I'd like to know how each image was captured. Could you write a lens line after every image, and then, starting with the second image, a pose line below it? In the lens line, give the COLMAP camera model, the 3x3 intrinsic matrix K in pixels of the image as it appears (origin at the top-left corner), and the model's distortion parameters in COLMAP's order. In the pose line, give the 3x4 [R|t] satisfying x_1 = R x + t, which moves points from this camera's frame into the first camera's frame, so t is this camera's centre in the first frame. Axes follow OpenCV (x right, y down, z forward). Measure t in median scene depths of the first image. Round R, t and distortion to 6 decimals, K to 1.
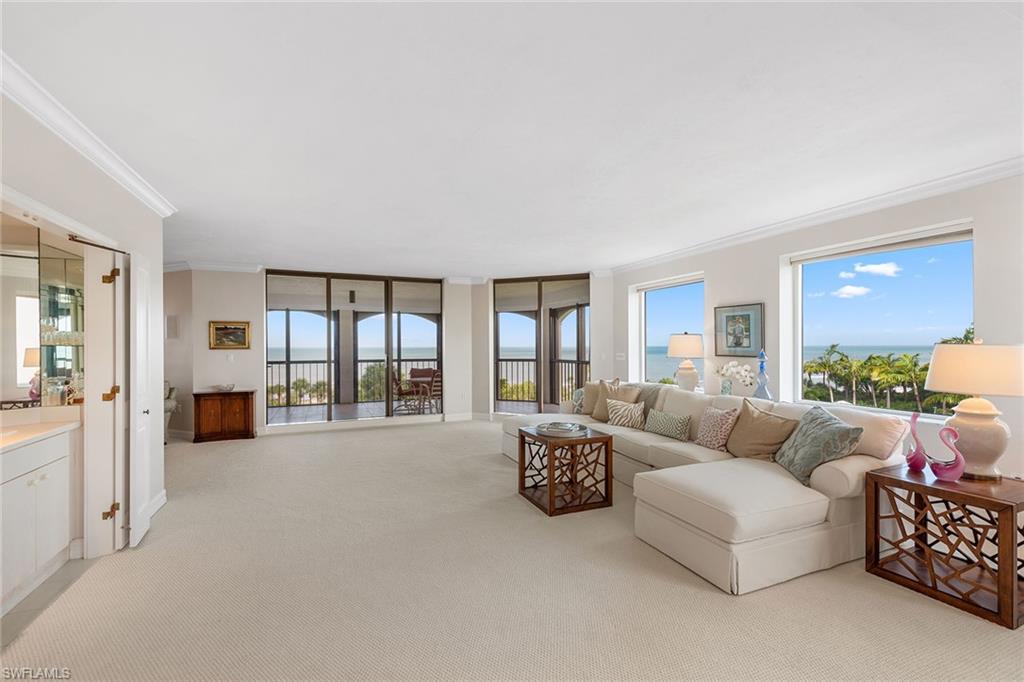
lens RADIAL K [[434.3, 0, 509.3], [0, 434.3, 344.6], [0, 0, 1]] dist [-0.001311, -0.000382]
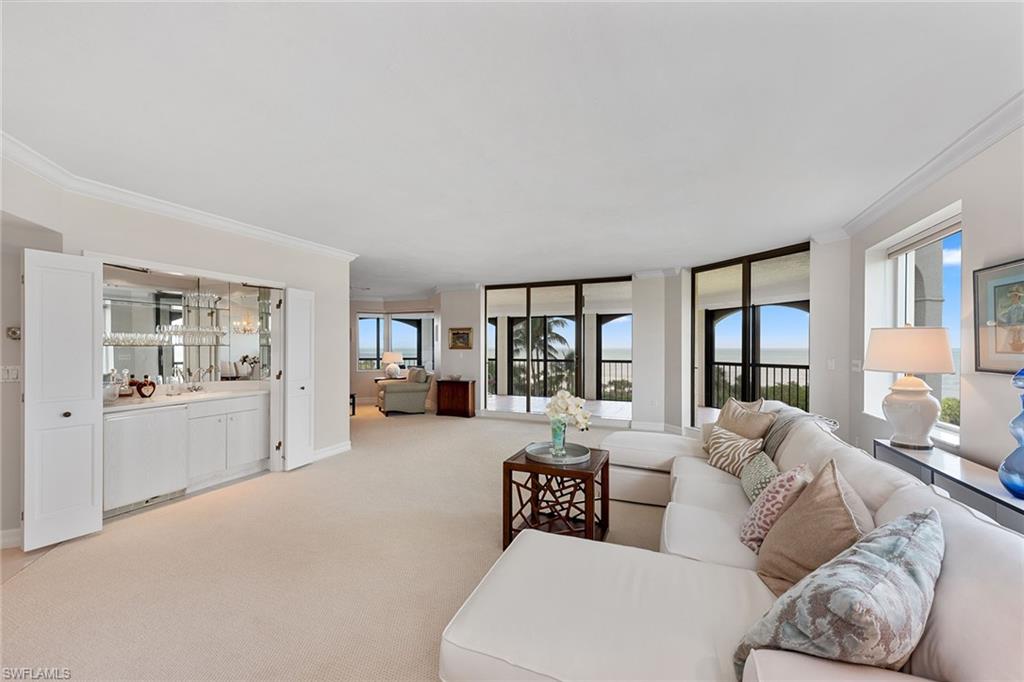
lens RADIAL K [[403.9, 0, 504.9], [0, 403.9, 345.2], [0, 0, 1]] dist [-0.000049, -0.000134]
pose [[0.686583, 0.000551, -0.727051, 0.287304], [-0.001278, 0.999999, -0.000449, -0.000464], [0.727050, 0.001237, 0.686583, 0.201935]]
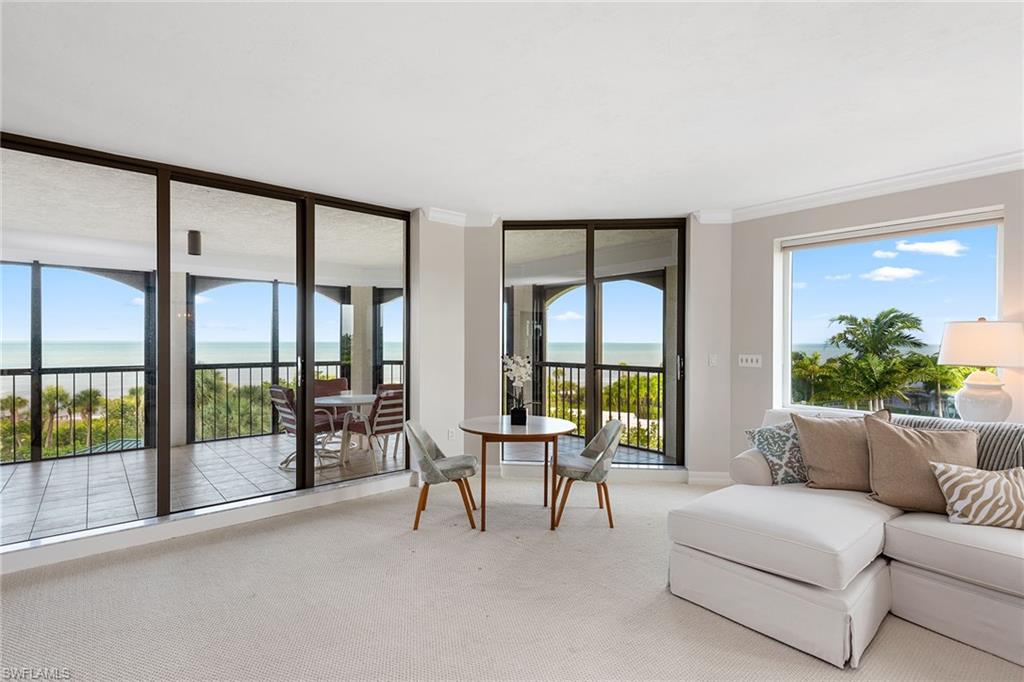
lens RADIAL K [[495.7, 0, 512.0], [0, 495.7, 341.0], [0, 0, 1]] dist [0.004823, 0.000313]
pose [[0.955328, 0.003246, 0.295531, -0.212685], [-0.004941, 0.999975, 0.004988, 0.000162], [-0.295508, -0.006225, 0.955320, 0.397638]]
